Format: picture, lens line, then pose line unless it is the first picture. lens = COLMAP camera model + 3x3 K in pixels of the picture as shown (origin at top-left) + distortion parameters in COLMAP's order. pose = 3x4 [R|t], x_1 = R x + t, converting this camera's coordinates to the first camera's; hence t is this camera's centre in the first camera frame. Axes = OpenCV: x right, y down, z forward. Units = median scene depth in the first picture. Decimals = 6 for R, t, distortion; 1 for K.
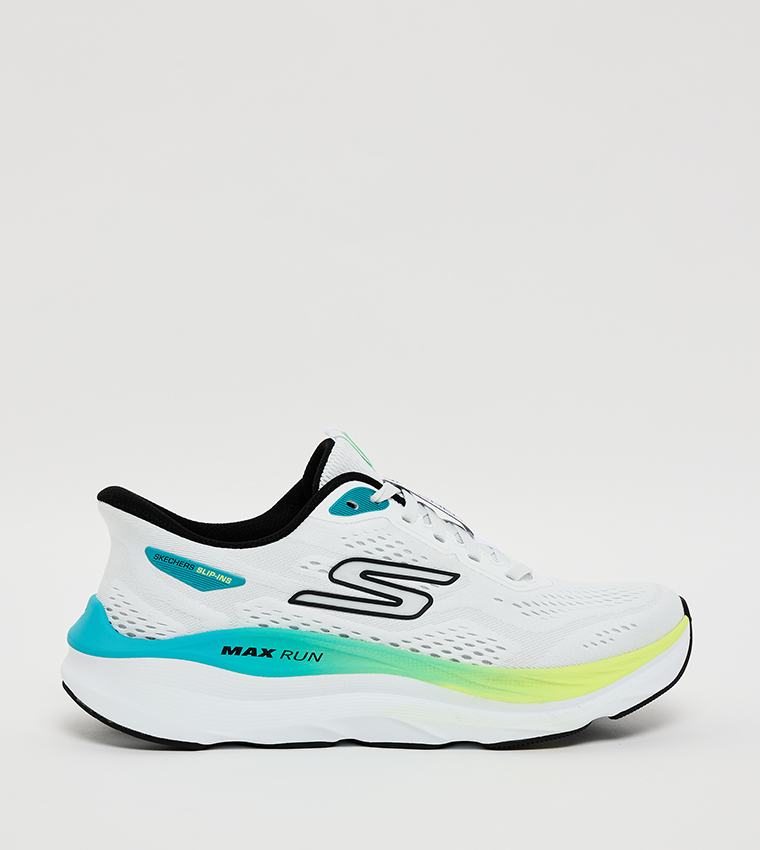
lens RADIAL K [[1979.3, 0, 380.0], [0, 1979.3, 425.0], [0, 0, 1]] dist [0.034139, 0.308308]
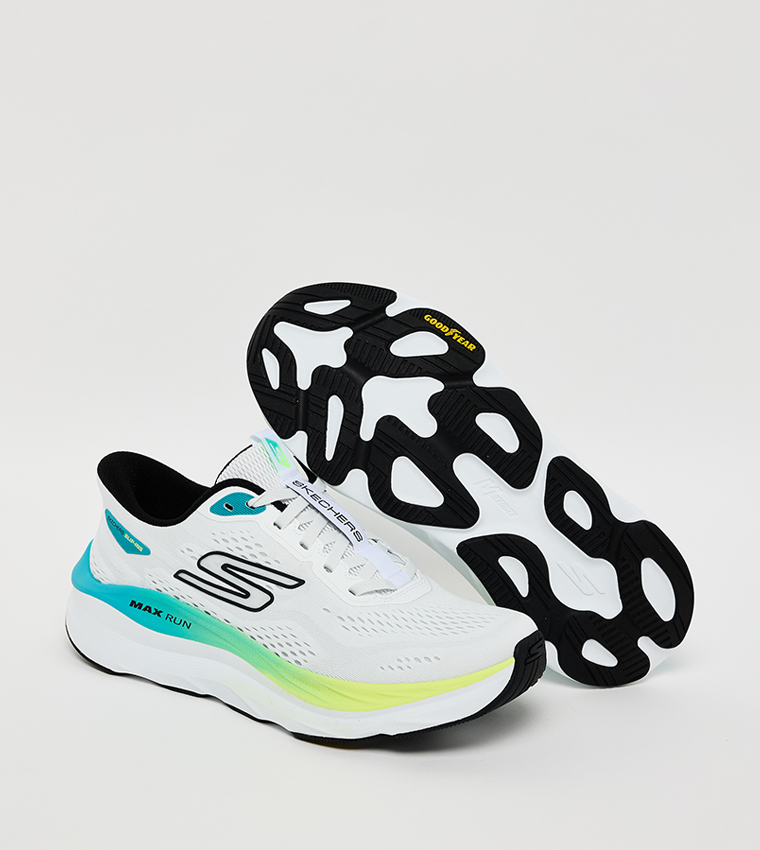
lens RADIAL K [[1979.3, 0, 380.0], [0, 1979.3, 425.0], [0, 0, 1]] dist [0.034139, 0.308308]
pose [[0.747580, 0.169317, -0.642228, 0.812643], [-0.046288, 0.977890, 0.203931, -0.255081], [0.662557, -0.122727, 0.738888, 0.194209]]
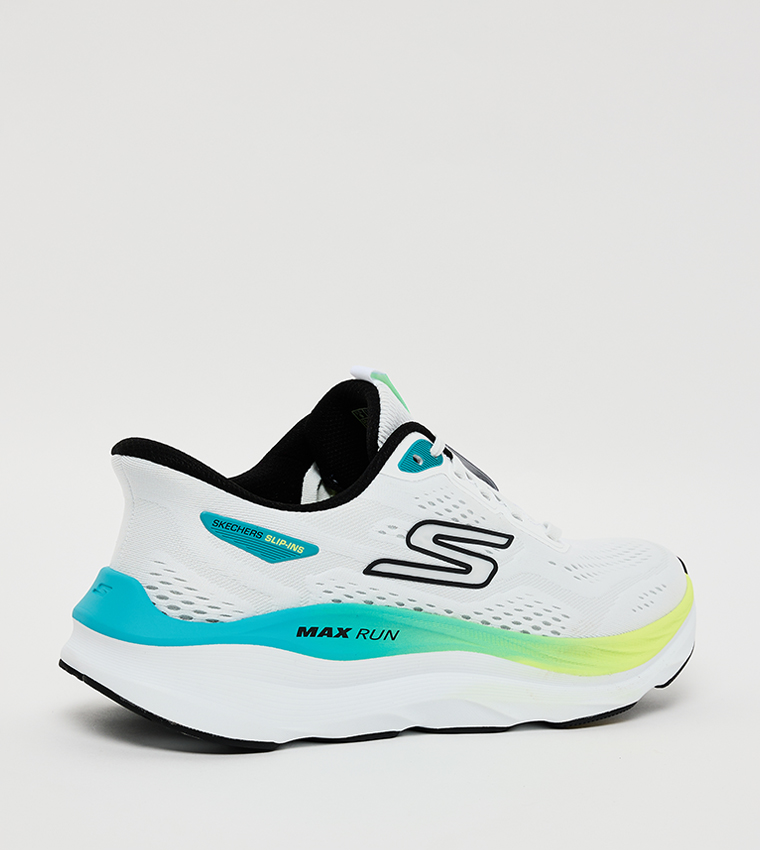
lens RADIAL K [[1979.3, 0, 380.0], [0, 1979.3, 425.0], [0, 0, 1]] dist [0.034139, 0.308308]
pose [[0.908090, 0.002163, 0.418770, -0.399680], [-0.014663, 0.999538, 0.026634, 0.001921], [-0.418519, -0.030327, 0.907702, 0.214943]]
